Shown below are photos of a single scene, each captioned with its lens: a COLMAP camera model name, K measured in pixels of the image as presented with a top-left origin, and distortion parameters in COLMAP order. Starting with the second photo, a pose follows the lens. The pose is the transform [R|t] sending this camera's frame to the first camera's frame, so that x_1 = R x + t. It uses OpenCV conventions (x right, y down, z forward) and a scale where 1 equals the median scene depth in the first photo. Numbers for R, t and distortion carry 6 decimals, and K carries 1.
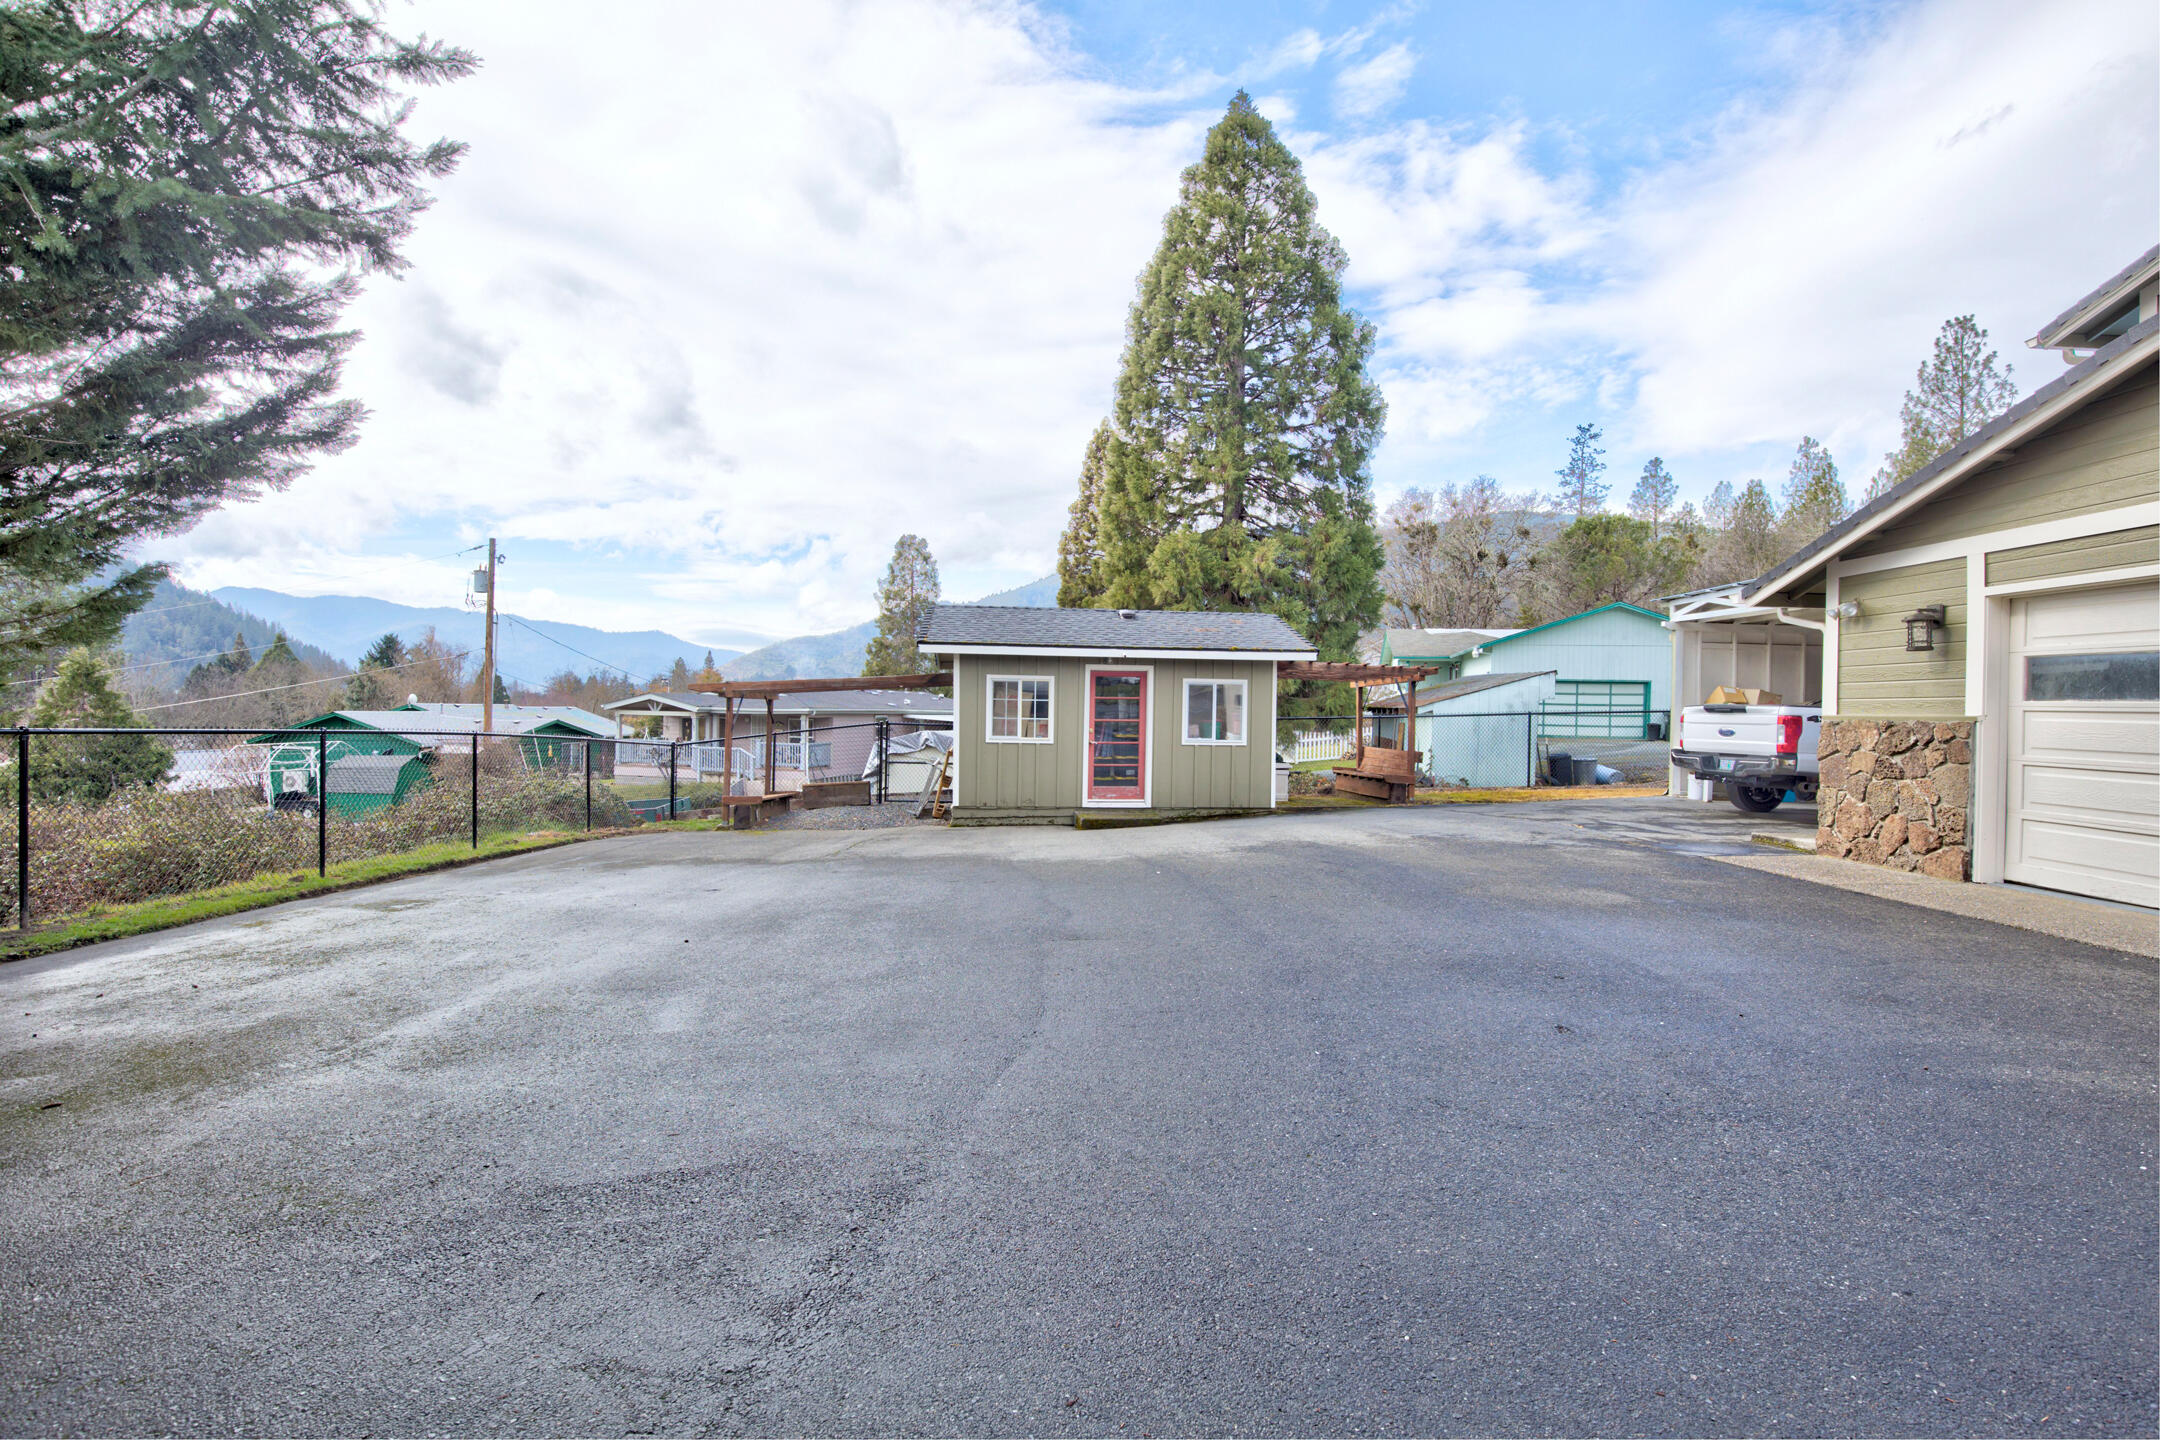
lens RADIAL K [[991.7, 0, 1089.8], [0, 991.7, 696.9], [0, 0, 1]] dist [-0.041191, 0.009708]
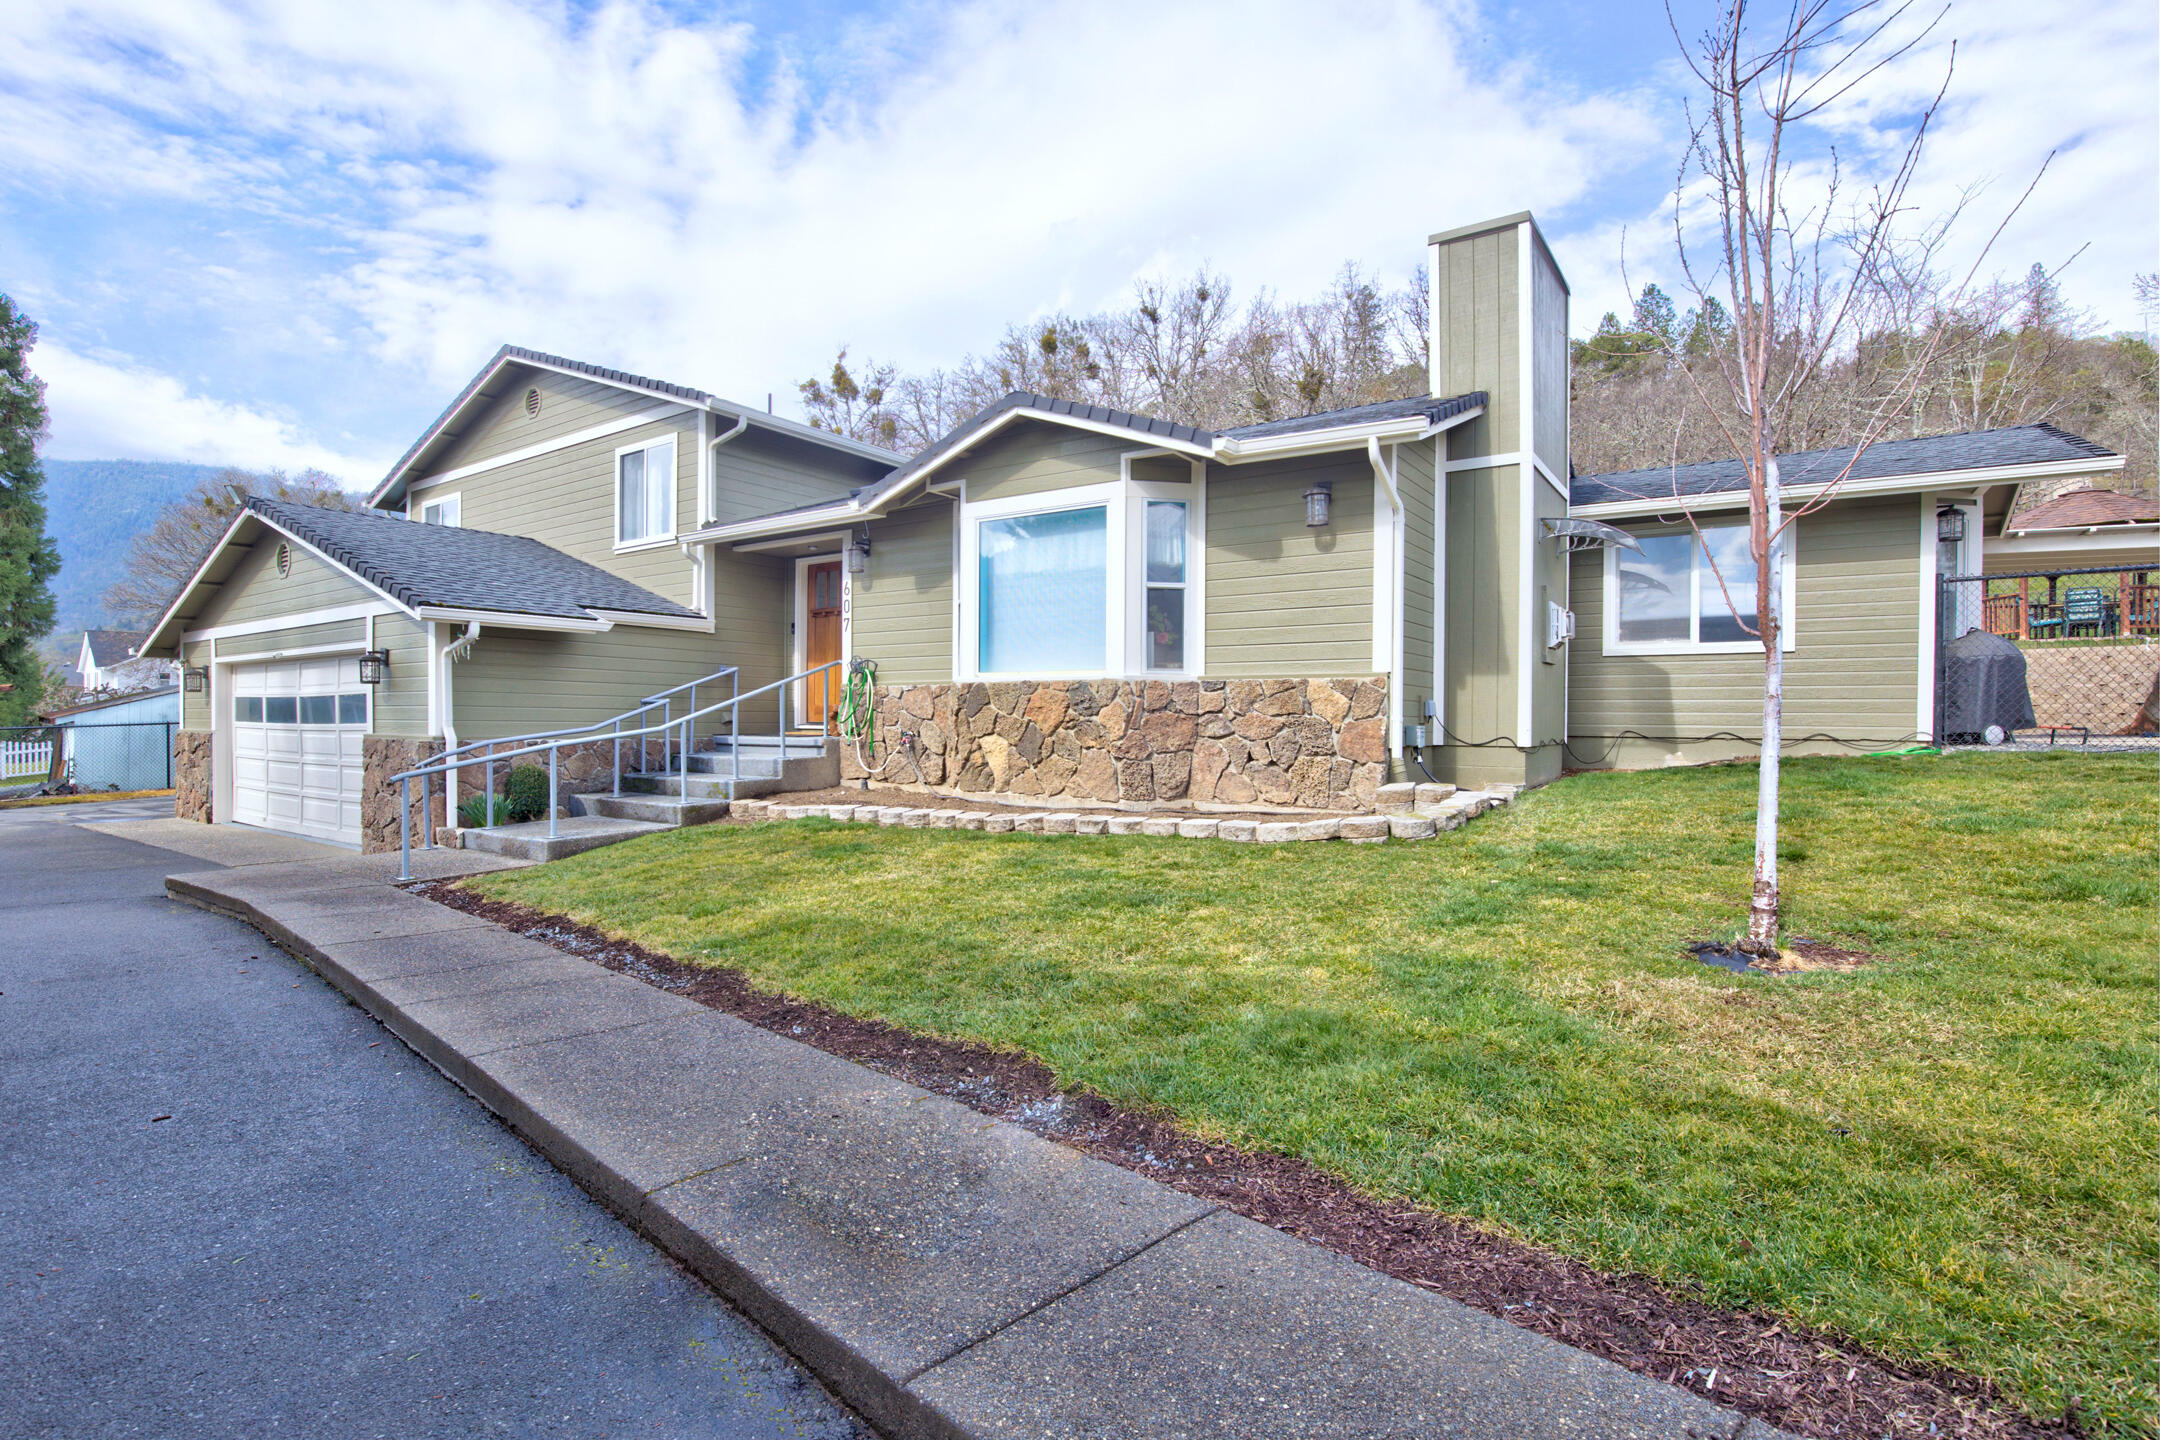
lens RADIAL K [[991.7, 0, 1089.8], [0, 991.7, 696.9], [0, 0, 1]] dist [-0.041191, 0.009708]
pose [[0.572608, -0.010742, 0.819759, 0.375857], [0.003853, 0.999938, 0.010412, -0.051473], [-0.819820, -0.002804, 0.572614, -1.301062]]
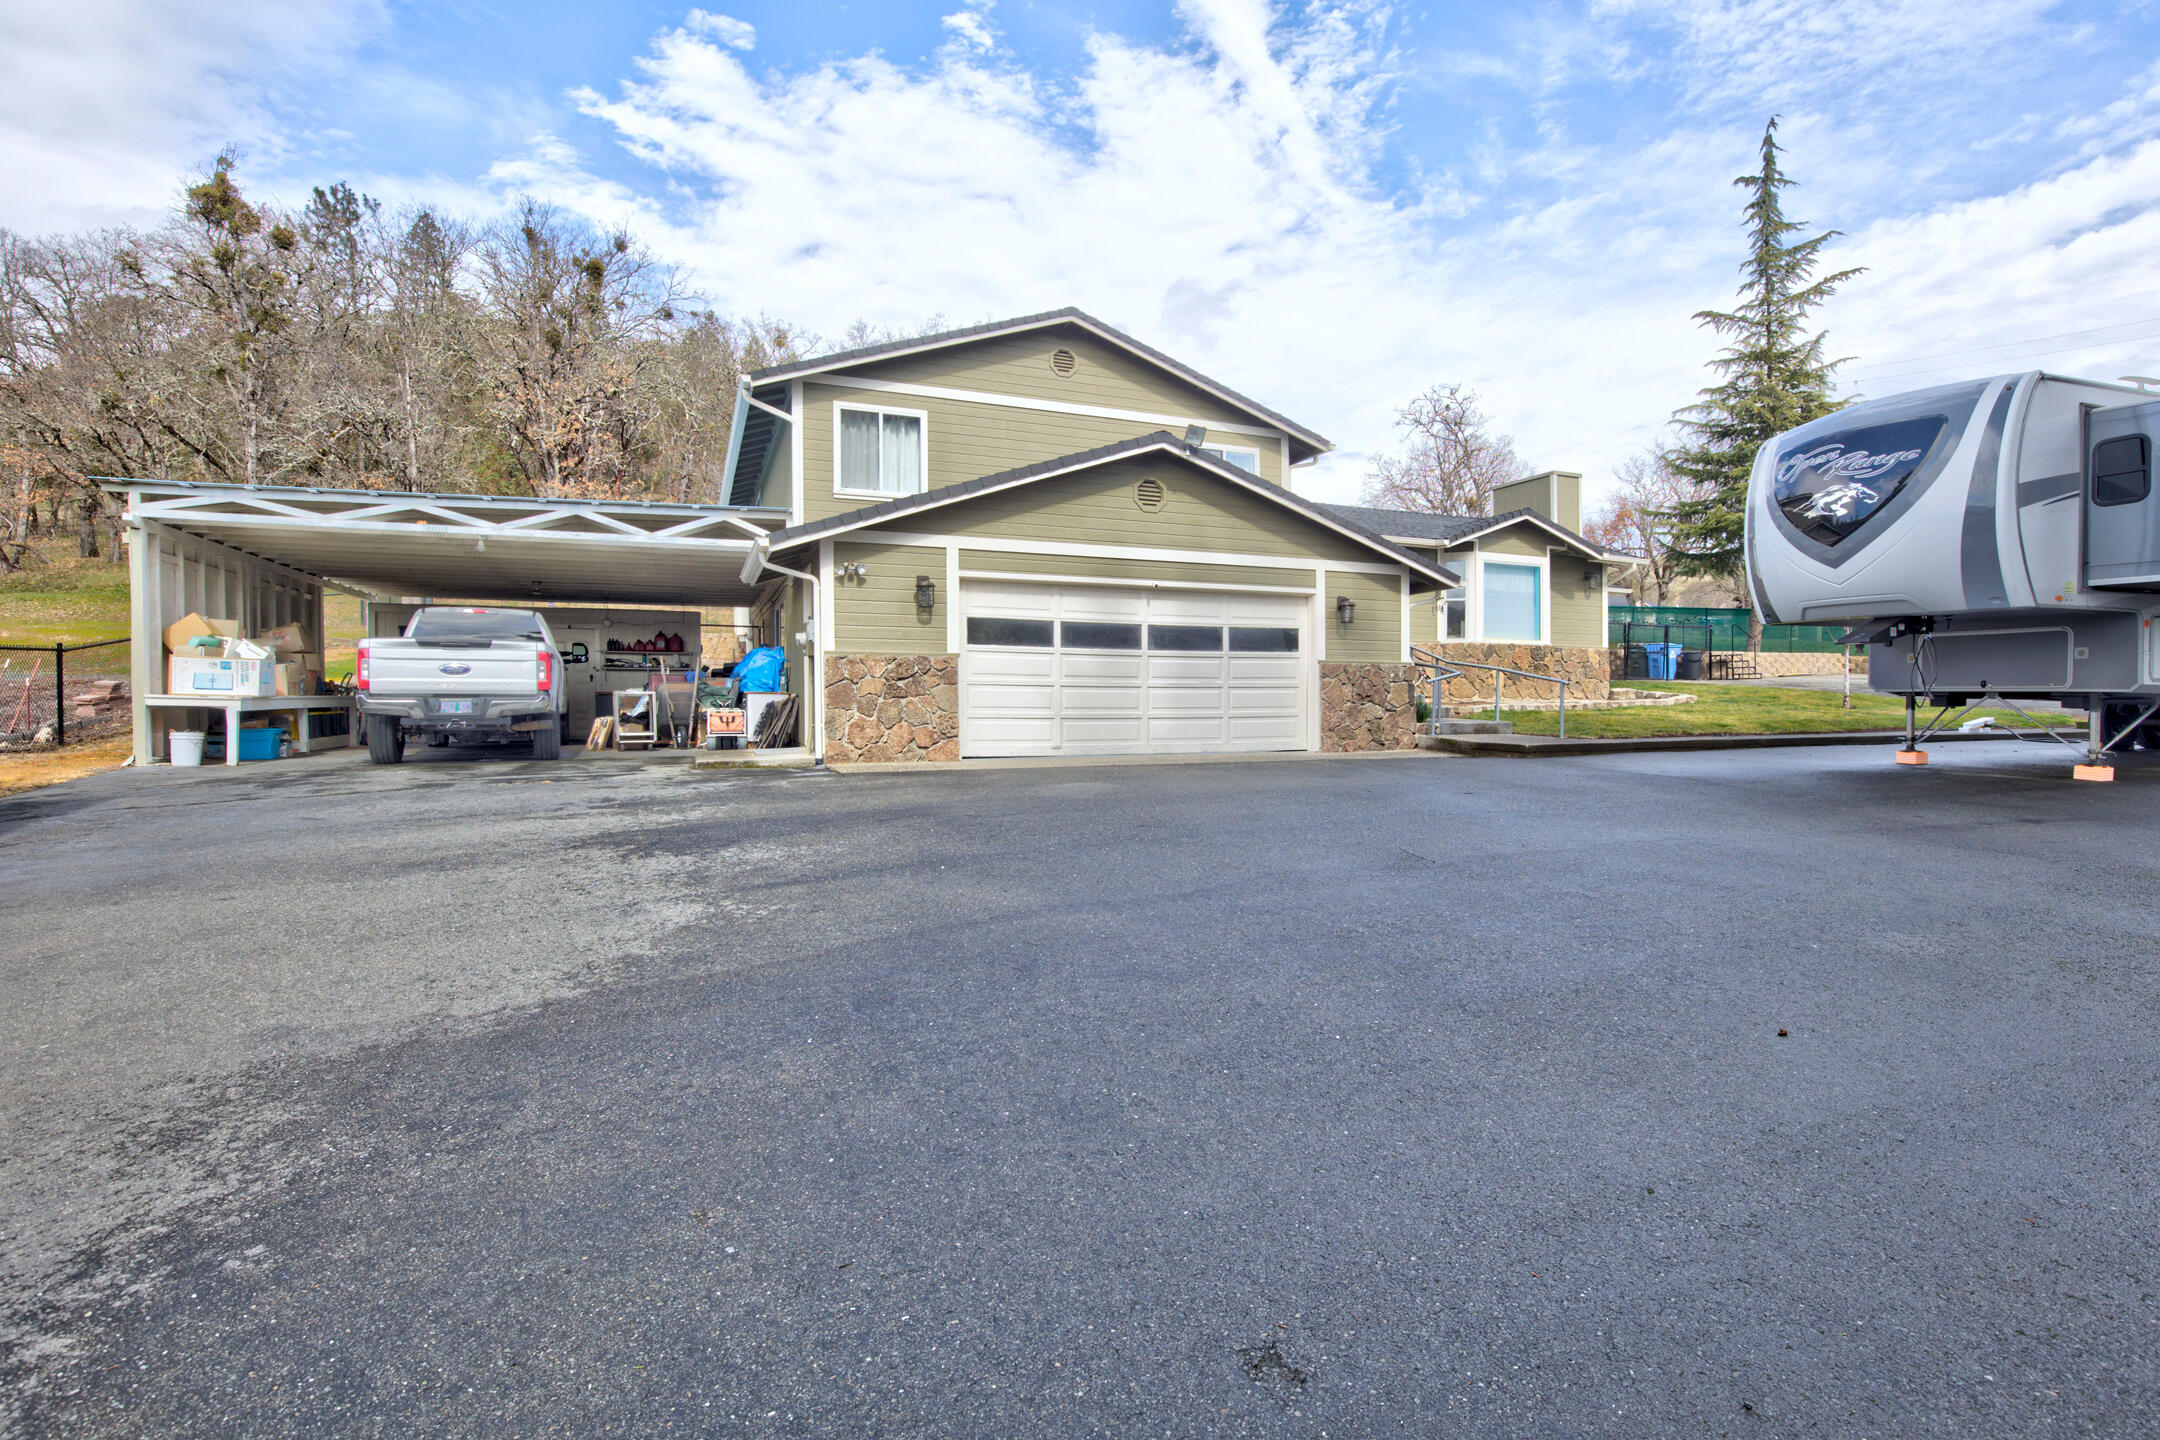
lens RADIAL K [[991.7, 0, 1089.8], [0, 991.7, 696.9], [0, 0, 1]] dist [-0.041191, 0.009708]
pose [[-0.354680, -0.020940, 0.934753, -0.636196], [-0.020811, 0.999678, 0.014498, 0.062099], [-0.934756, -0.014311, -0.355001, 1.342034]]
